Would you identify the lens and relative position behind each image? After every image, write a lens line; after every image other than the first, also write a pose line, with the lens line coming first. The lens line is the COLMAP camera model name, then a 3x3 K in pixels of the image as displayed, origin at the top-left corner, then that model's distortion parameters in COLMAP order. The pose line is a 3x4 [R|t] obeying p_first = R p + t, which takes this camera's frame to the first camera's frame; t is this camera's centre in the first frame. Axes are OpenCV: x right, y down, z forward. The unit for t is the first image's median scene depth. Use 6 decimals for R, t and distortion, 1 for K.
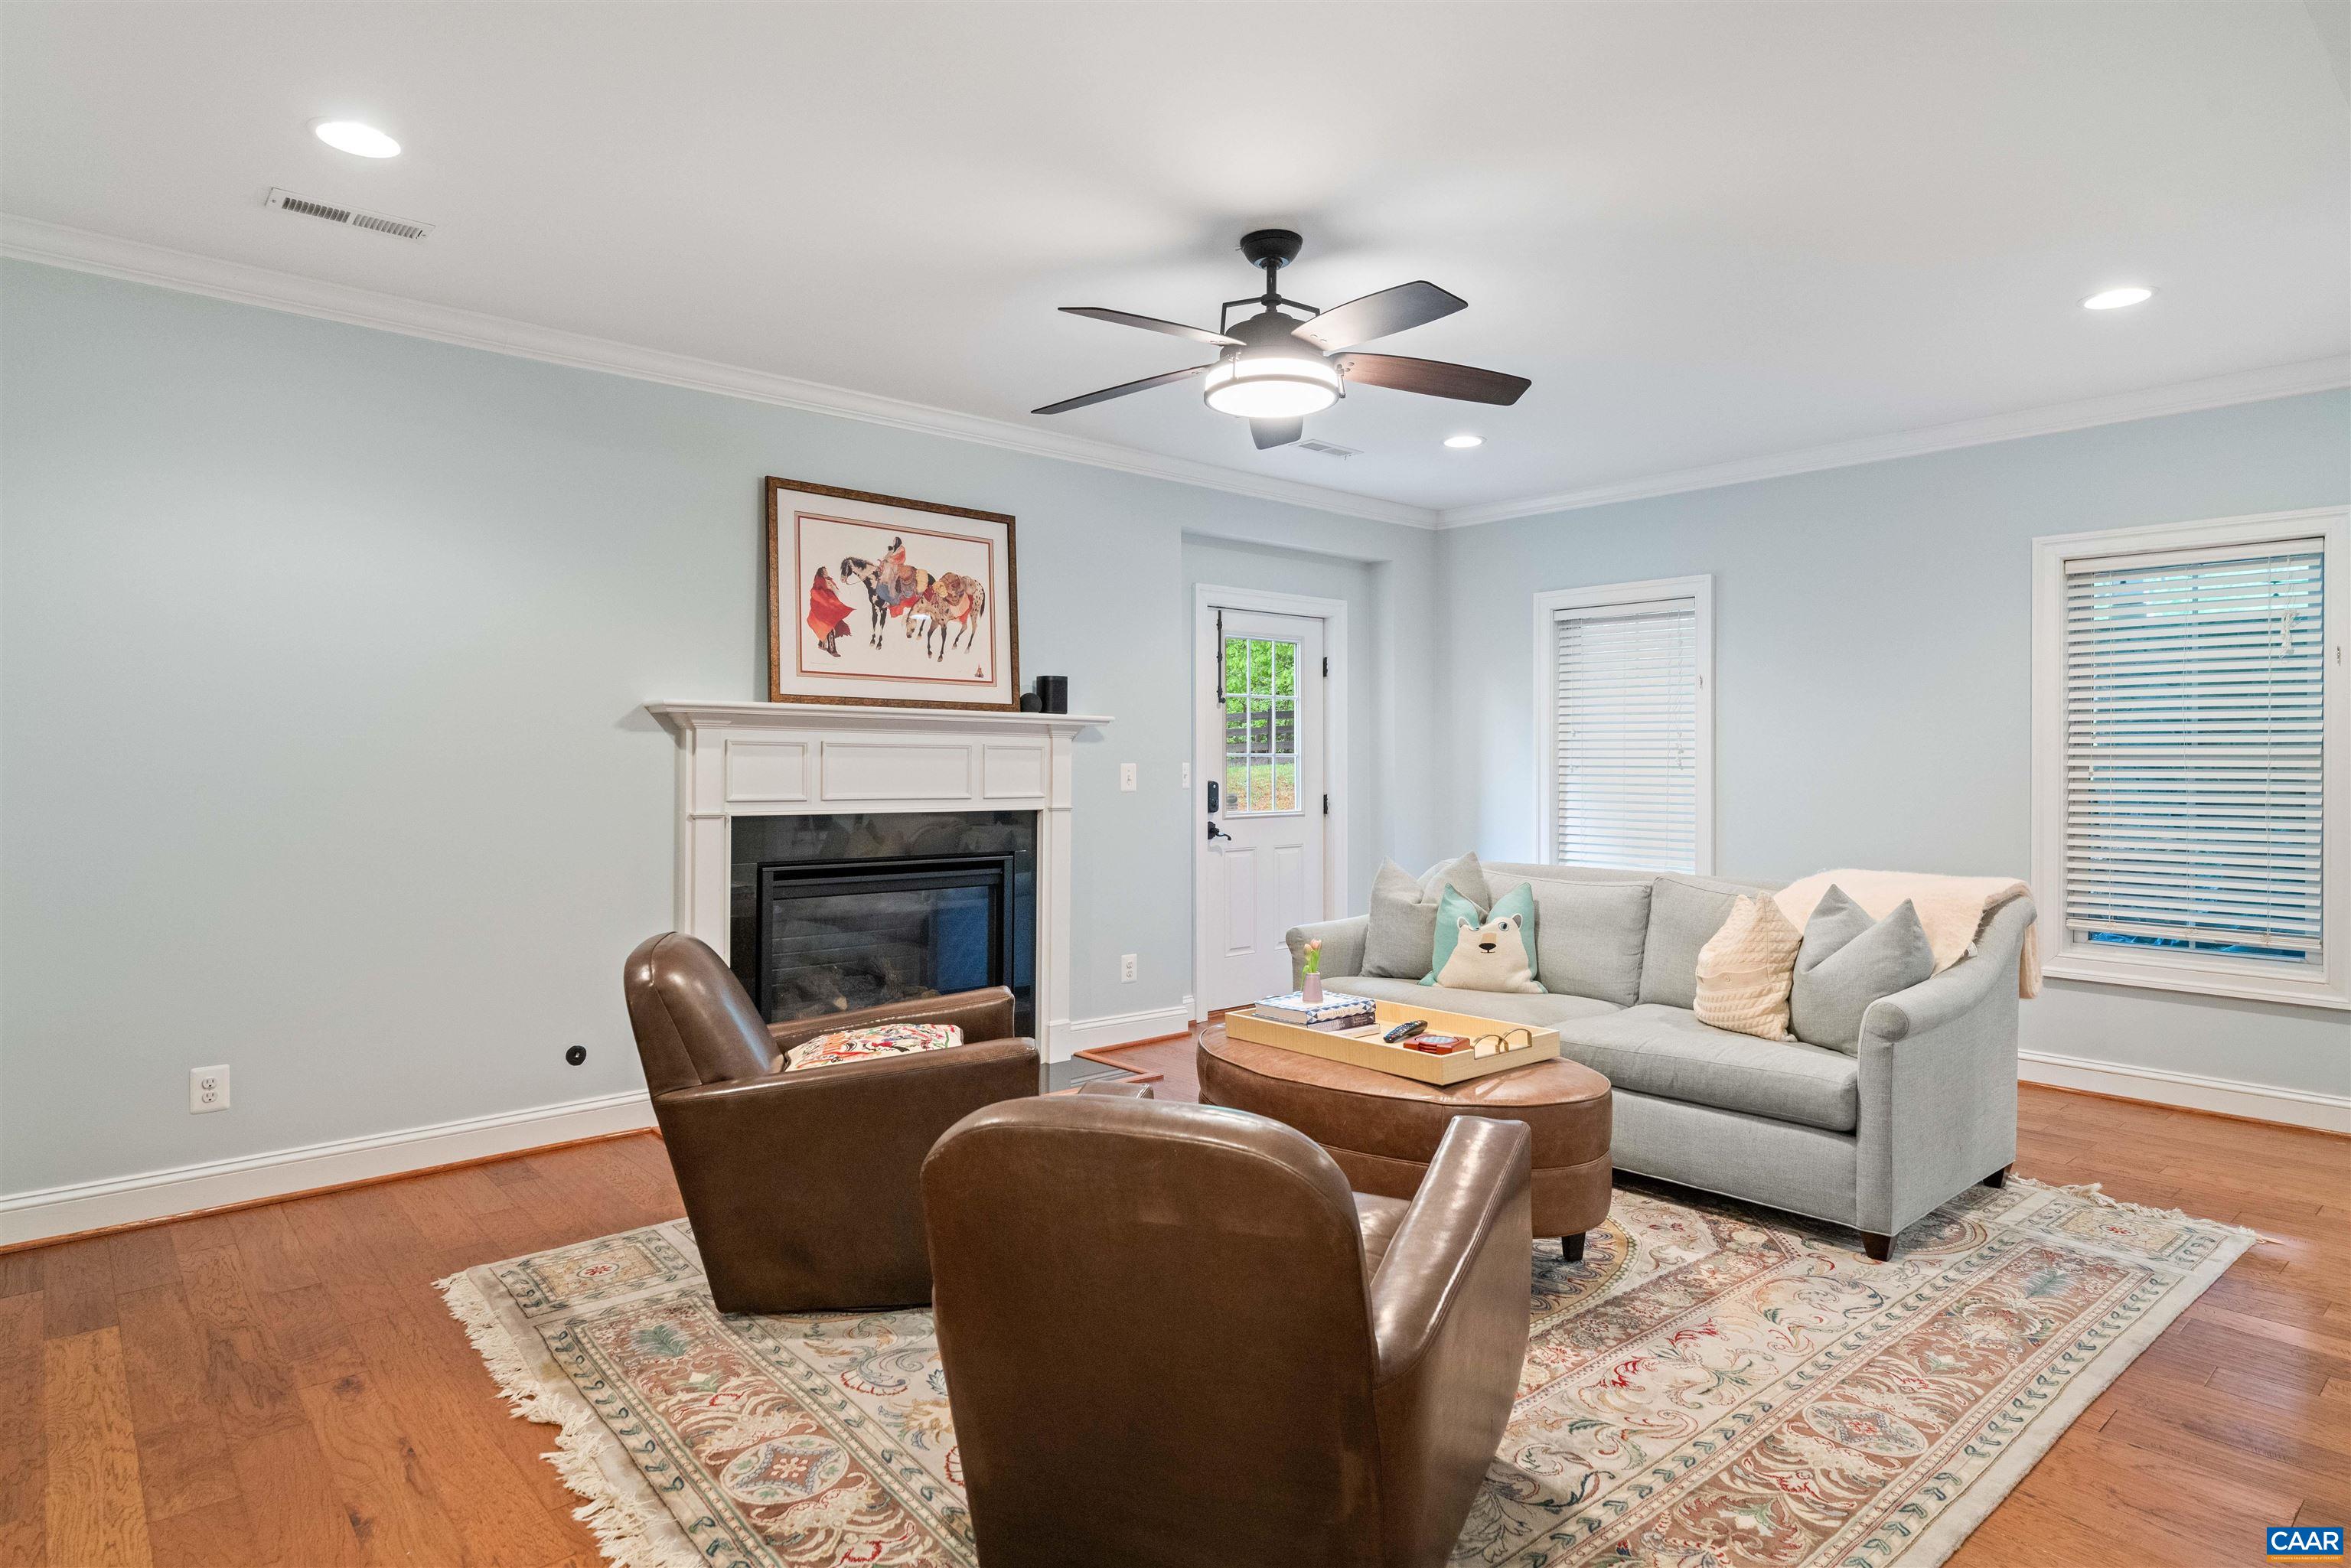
lens RADIAL K [[1293.5, 0, 1172.4], [0, 1293.5, 772.7], [0, 0, 1]] dist [0.001096, -0.001172]
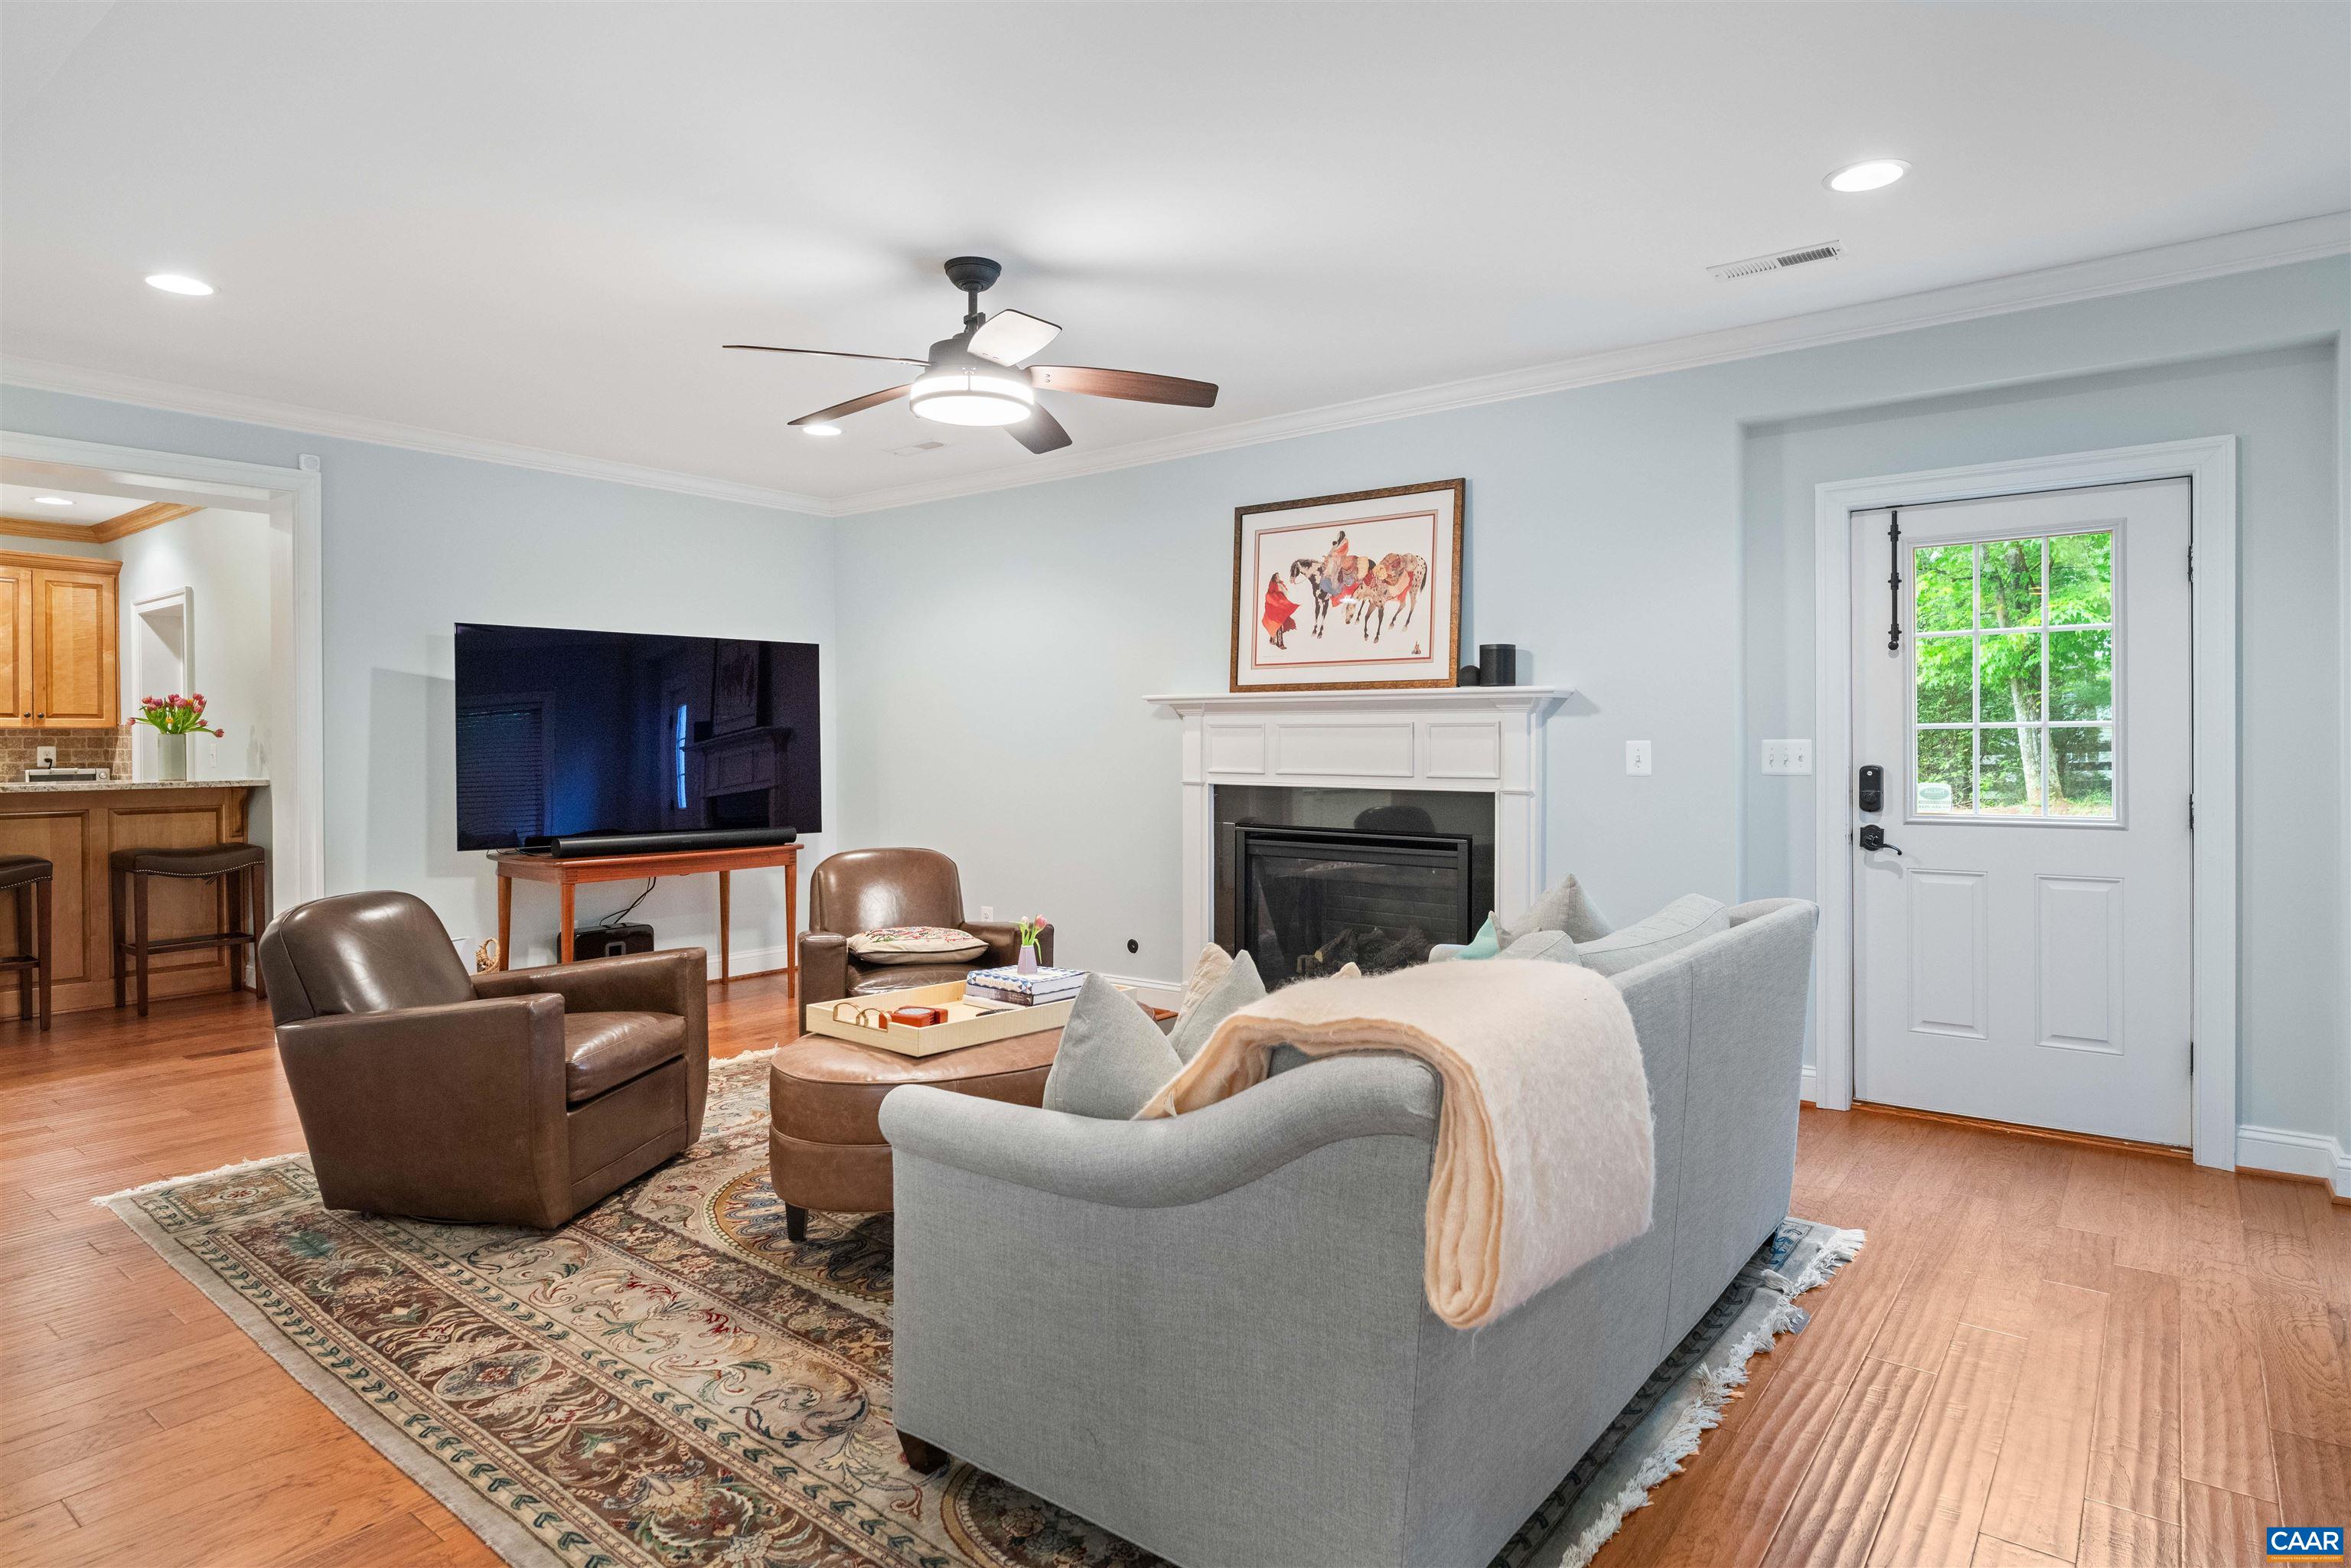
lens RADIAL K [[1293.5, 0, 1169.6], [0, 1293.5, 760.0], [0, 0, 1]] dist [0.001096, -0.001172]
pose [[0.183935, 0.011107, -0.982876, 0.832522], [-0.004086, 0.999936, 0.010535, -0.002853], [0.982930, 0.002078, 0.183968, 0.673631]]
